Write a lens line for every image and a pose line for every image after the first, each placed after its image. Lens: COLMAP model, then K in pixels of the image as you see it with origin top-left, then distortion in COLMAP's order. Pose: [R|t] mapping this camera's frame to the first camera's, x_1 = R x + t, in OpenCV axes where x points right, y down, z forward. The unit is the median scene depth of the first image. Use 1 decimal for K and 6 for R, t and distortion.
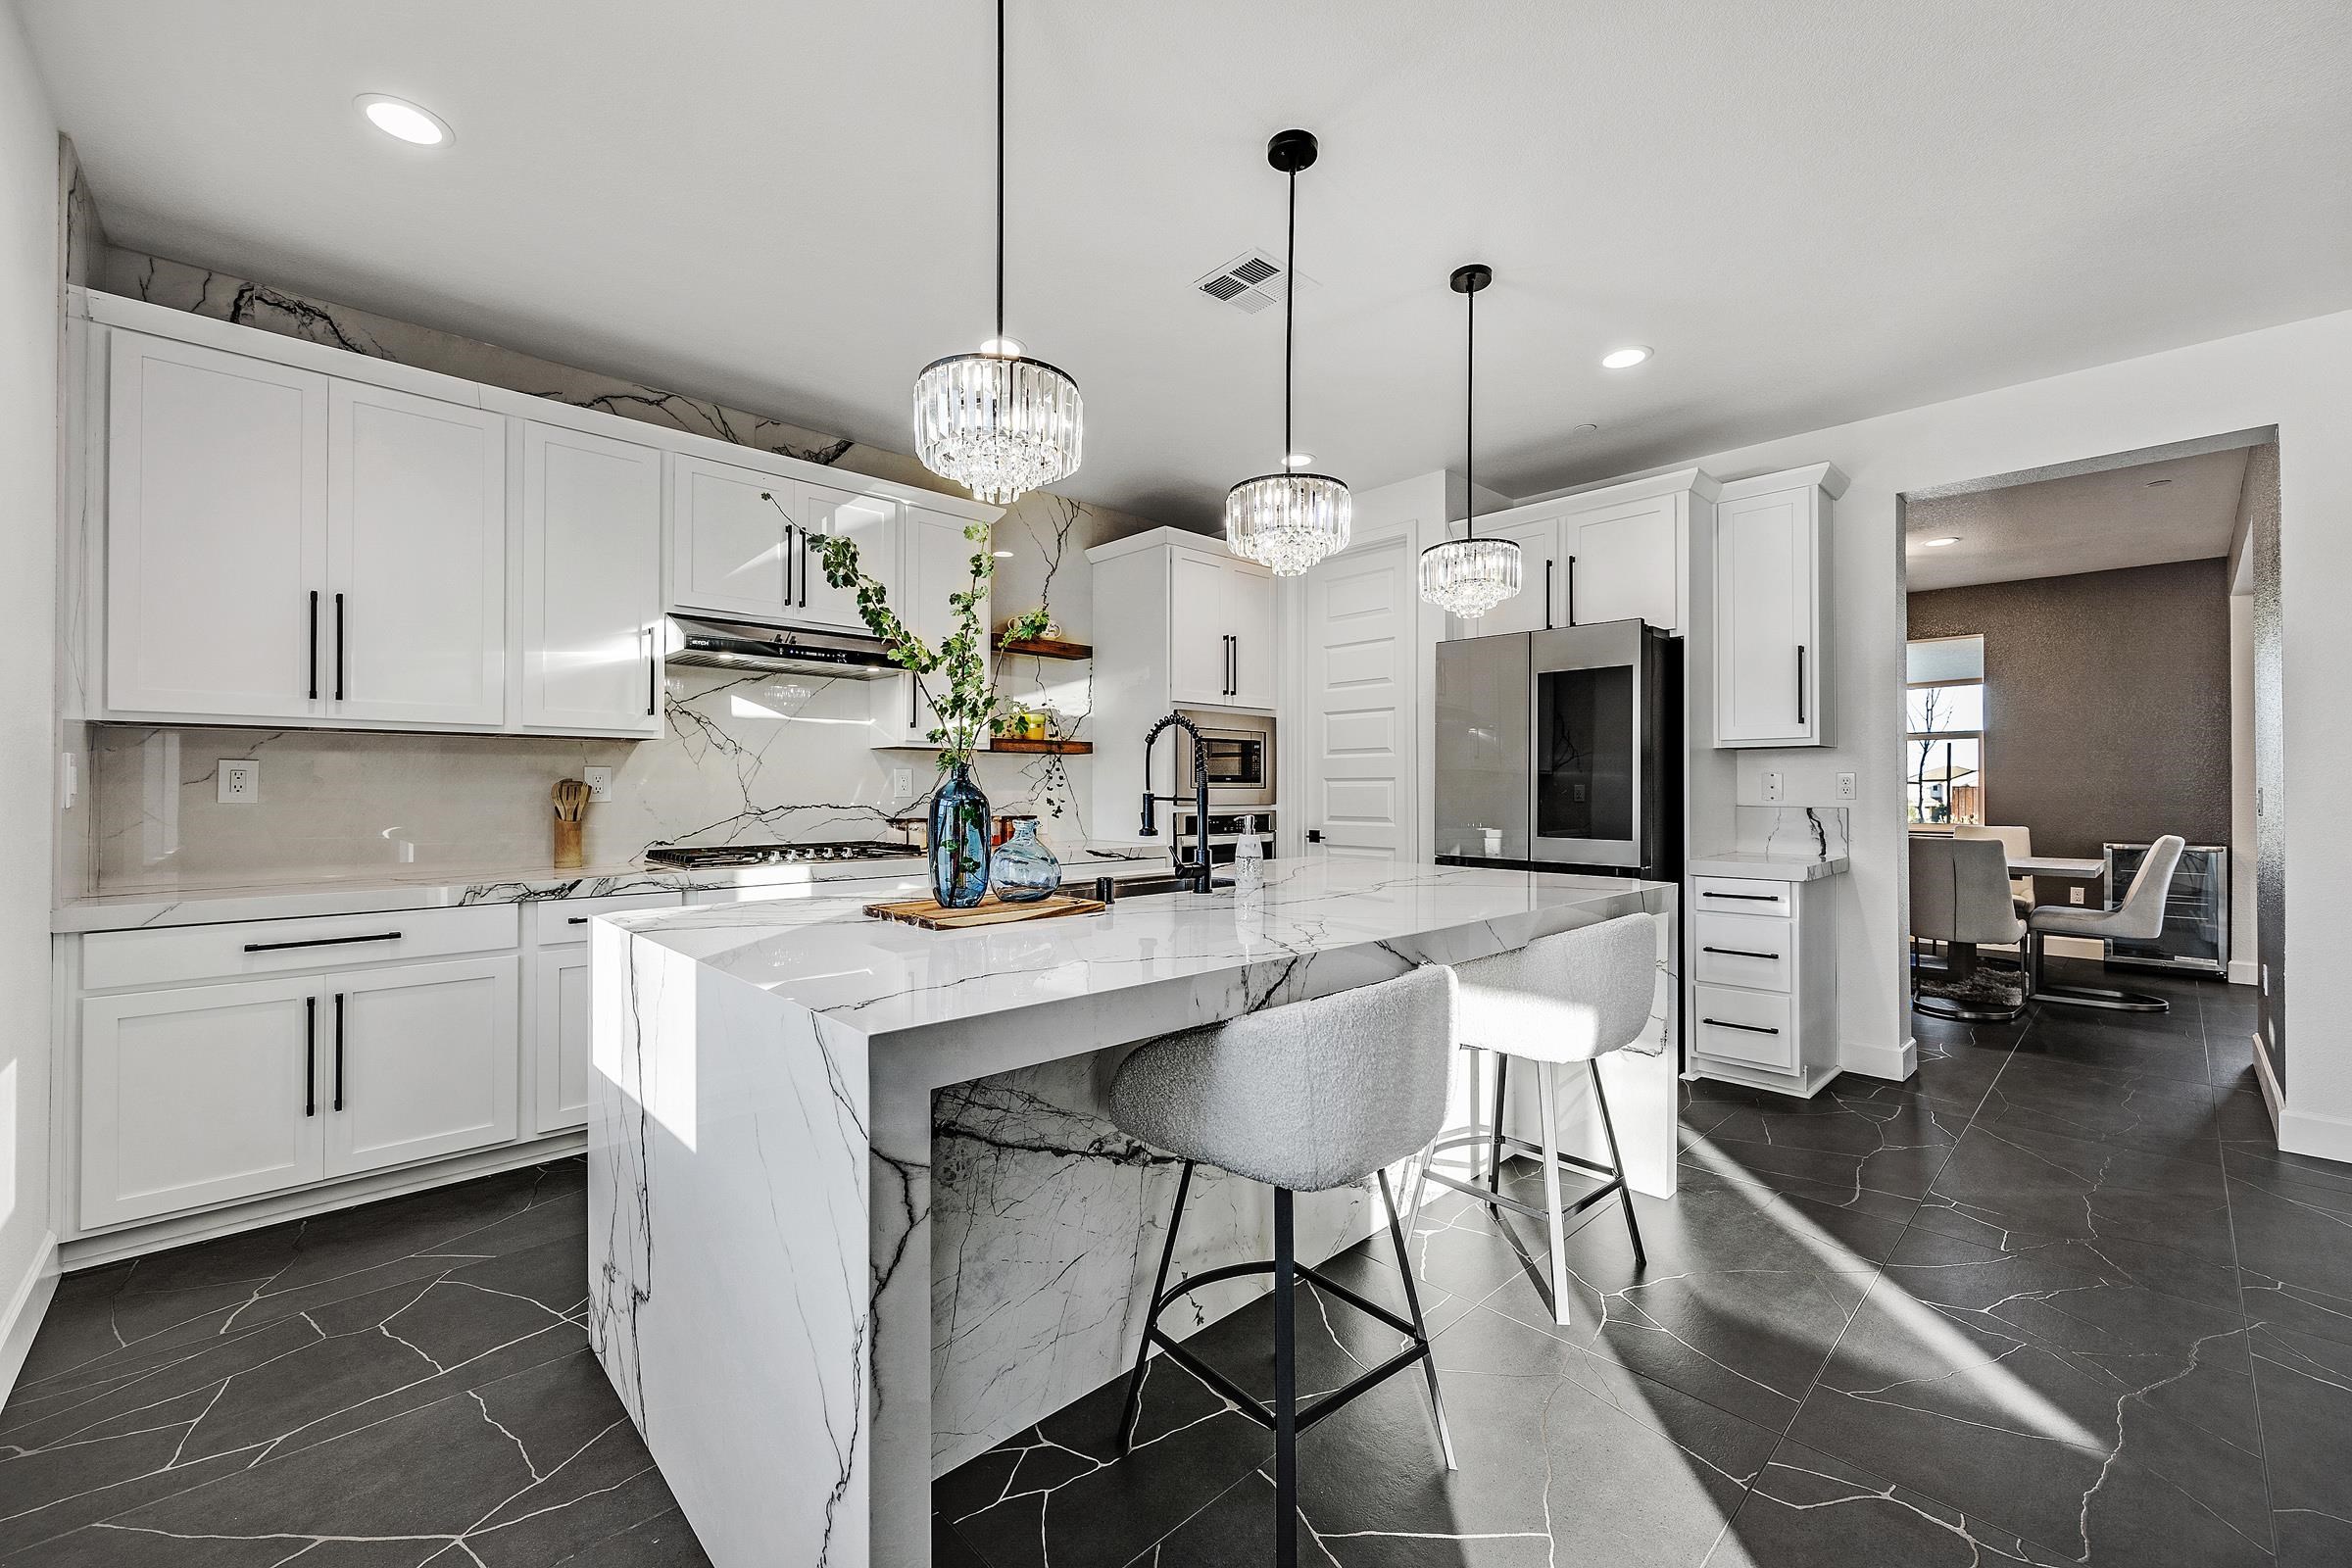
lens RADIAL K [[948.7, 0, 1179.2], [0, 948.7, 781.3], [0, 0, 1]] dist [-0.000230, -0.001014]
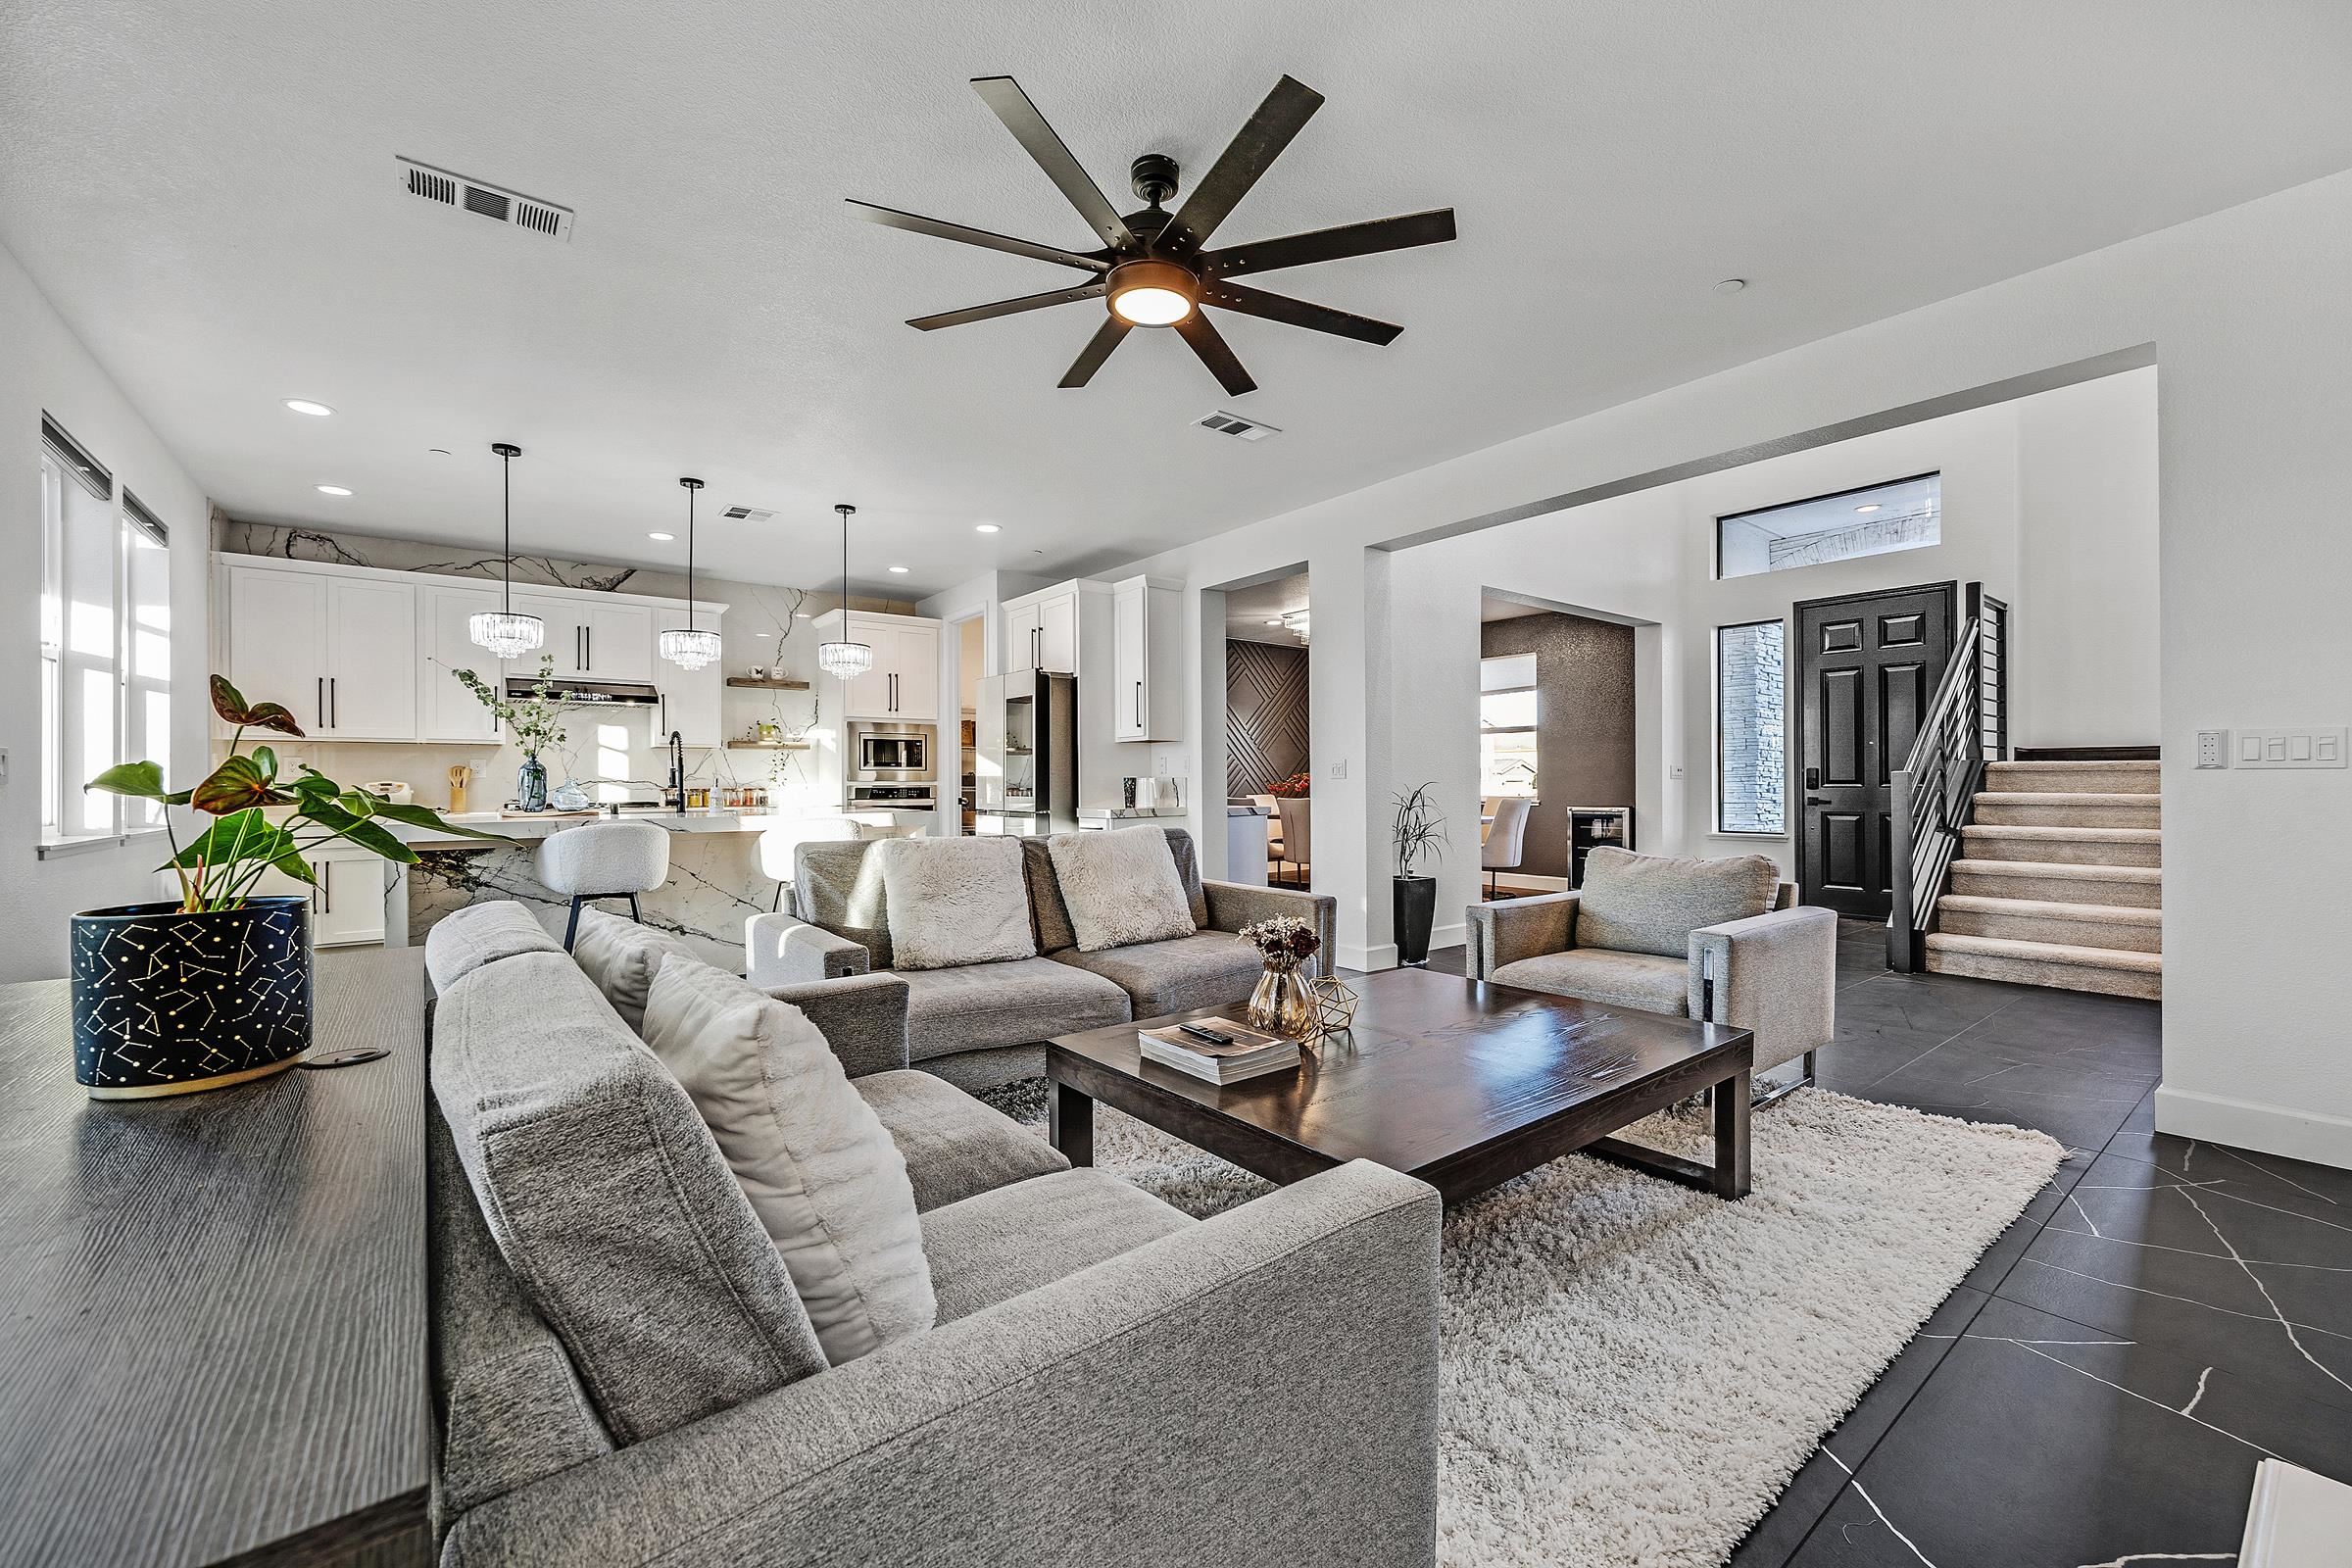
lens RADIAL K [[948.7, 0, 1179.2], [0, 948.7, 781.3], [0, 0, 1]] dist [-0.000230, -0.001014]
pose [[0.994630, -0.005529, -0.103351, 0.791284], [0.006034, 0.999971, 0.004574, 0.023377], [0.103322, -0.005173, 0.994634, -0.595178]]
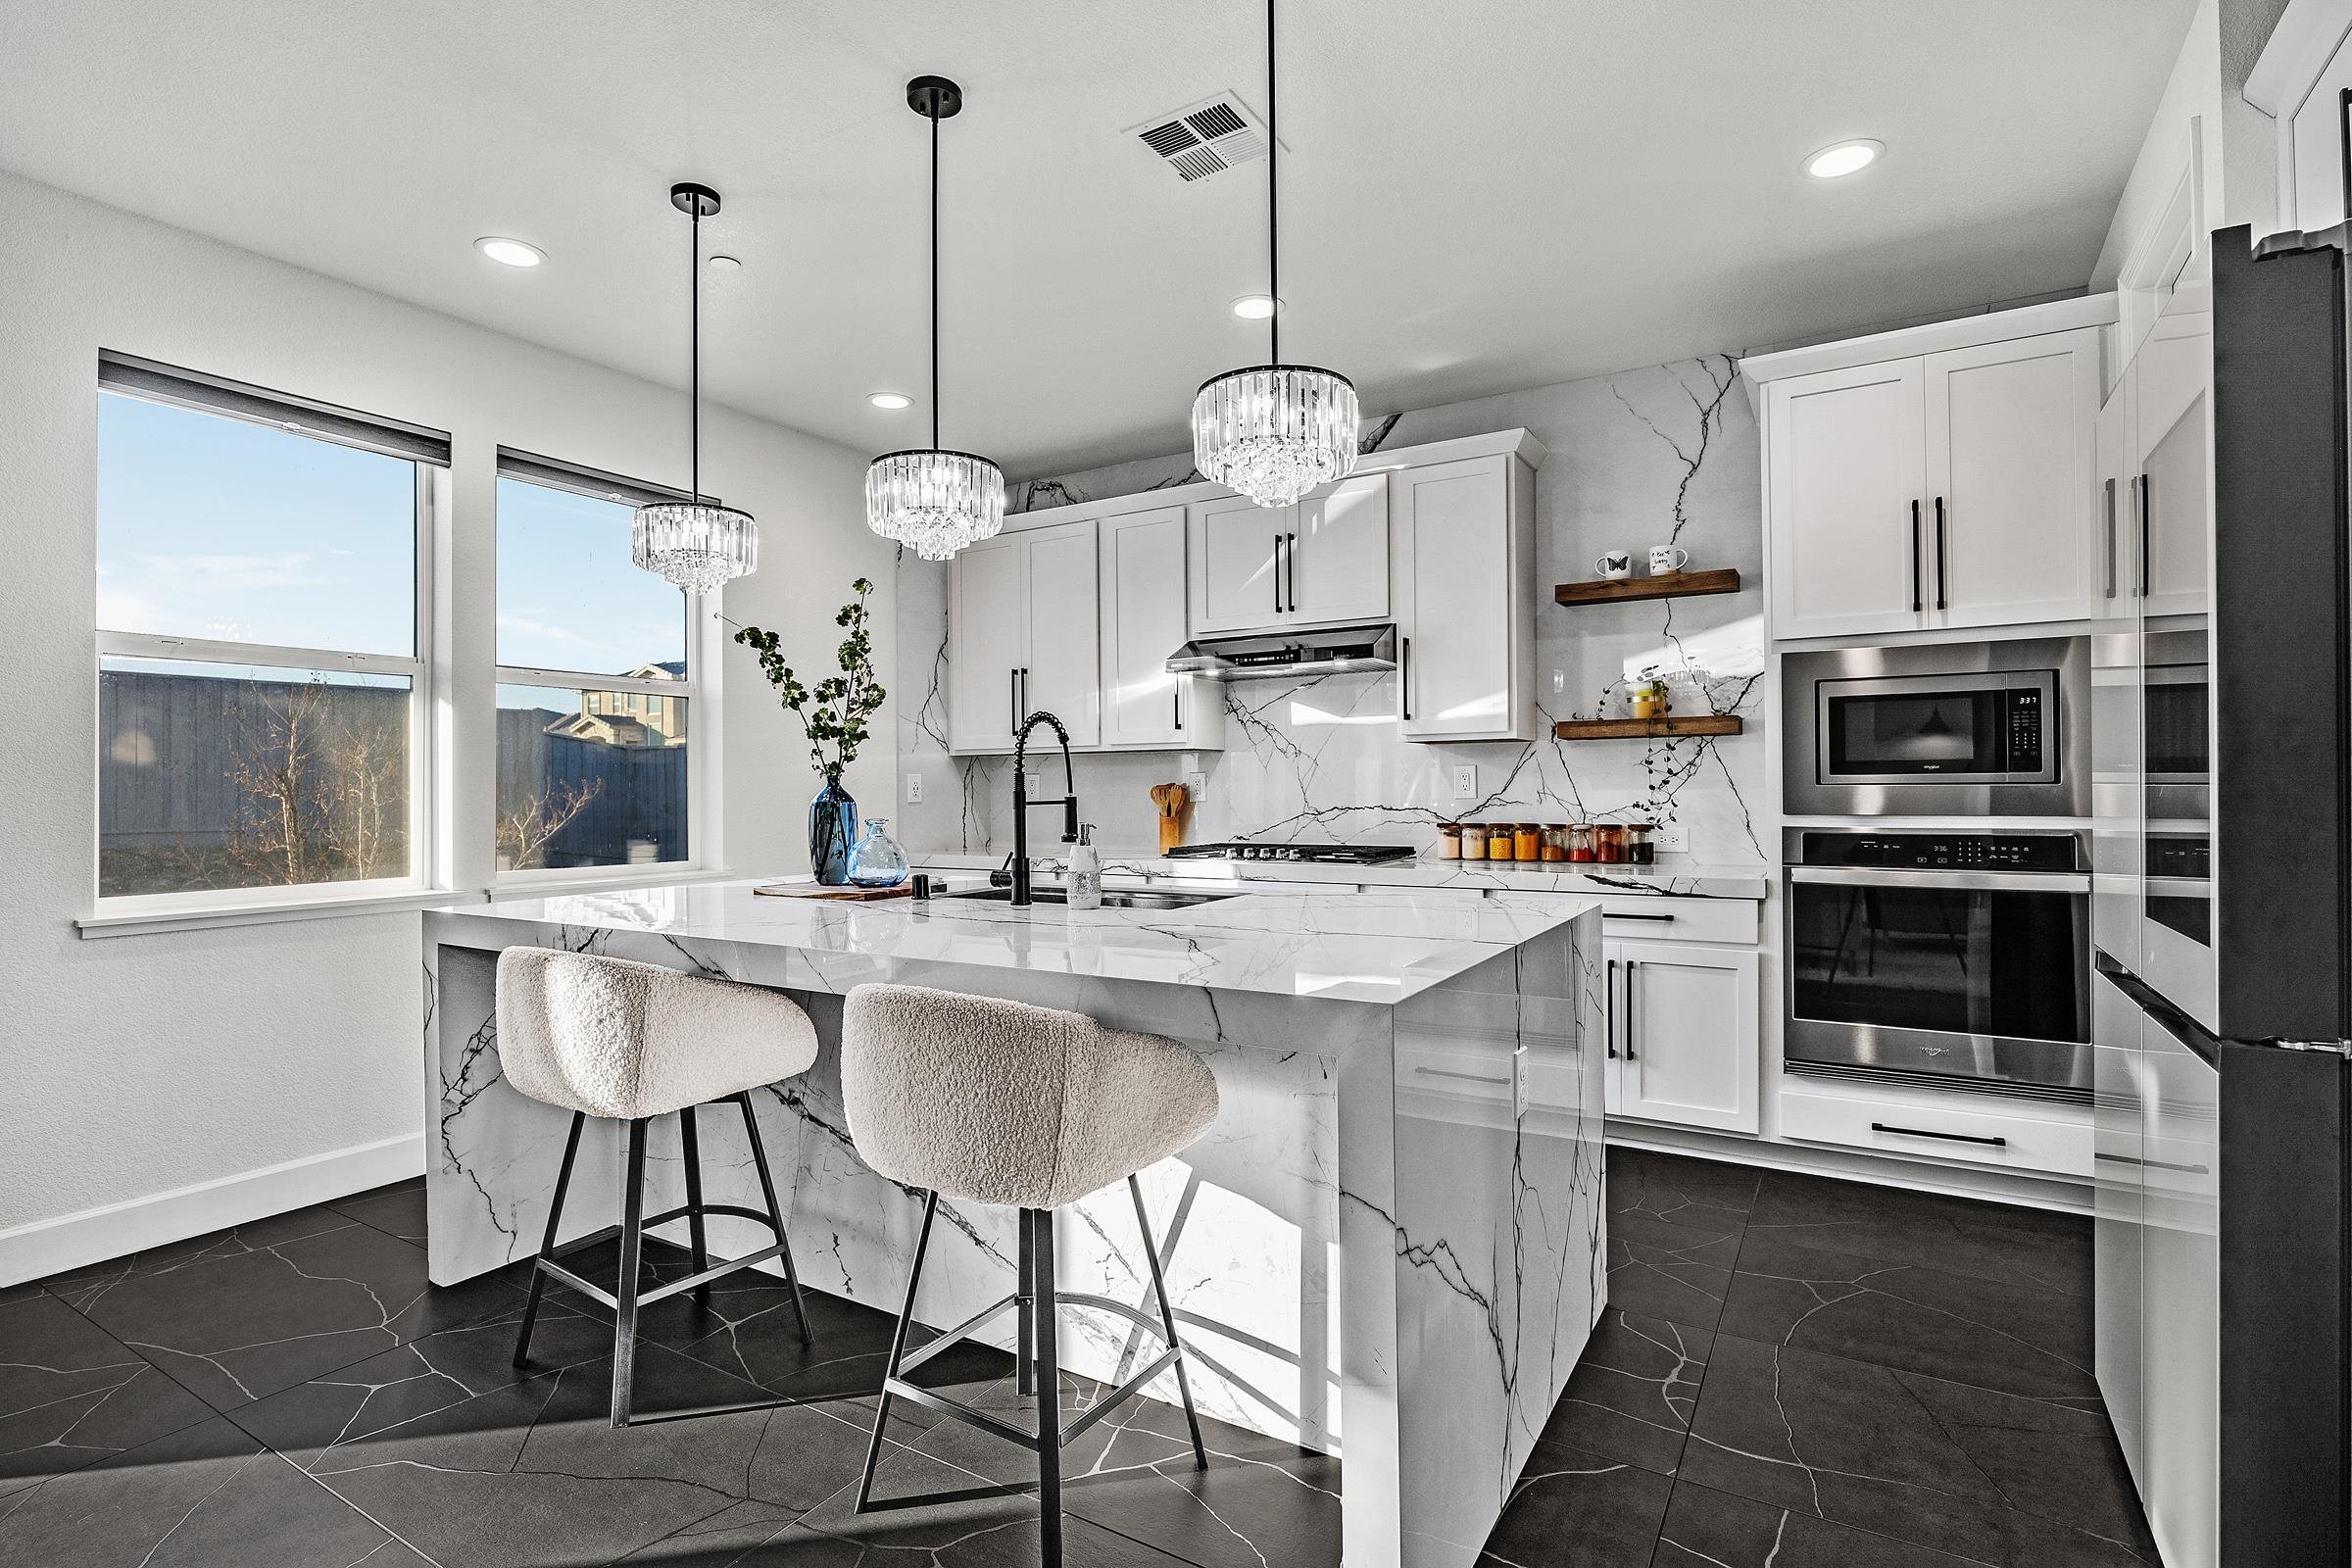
lens RADIAL K [[1132.2, 0, 1174.8], [0, 1132.2, 780.0], [0, 0, 1]] dist [-0.011513, -0.000088]
pose [[0.257088, -0.011343, -0.966321, 0.641212], [0.015348, 0.999853, -0.007654, 0.003728], [0.966266, -0.012863, 0.257224, 0.489289]]
